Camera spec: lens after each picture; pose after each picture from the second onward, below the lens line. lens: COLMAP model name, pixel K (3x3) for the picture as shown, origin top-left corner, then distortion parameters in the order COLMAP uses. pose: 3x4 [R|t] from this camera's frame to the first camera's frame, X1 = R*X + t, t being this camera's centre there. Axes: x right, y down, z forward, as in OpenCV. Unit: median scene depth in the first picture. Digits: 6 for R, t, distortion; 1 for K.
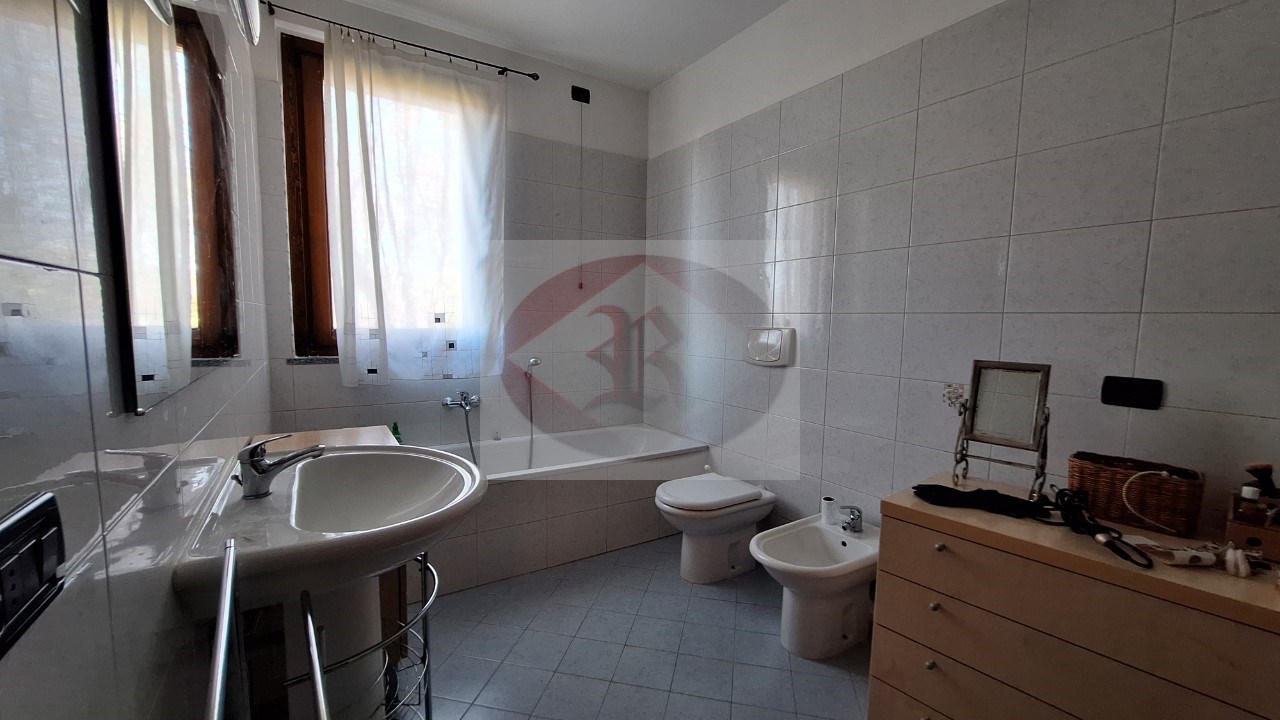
lens RADIAL K [[508.9, 0, 635.7], [0, 508.9, 363.6], [0, 0, 1]] dist [-0.001397, -0.000061]
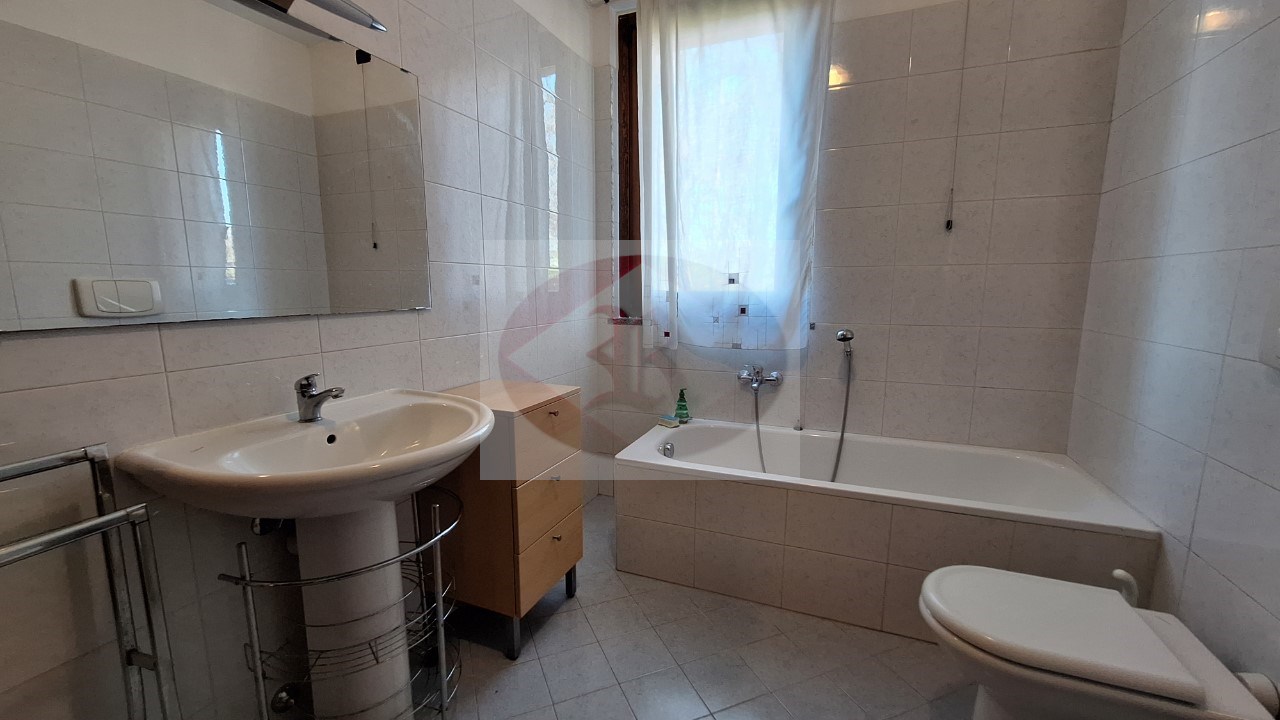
lens RADIAL K [[508.9, 0, 635.7], [0, 508.9, 363.6], [0, 0, 1]] dist [-0.001397, -0.000061]
pose [[0.572961, 0.106061, -0.812691, 0.251669], [-0.062089, 0.994359, 0.085996, -0.009194], [0.817227, 0.001186, 0.576314, 0.359209]]
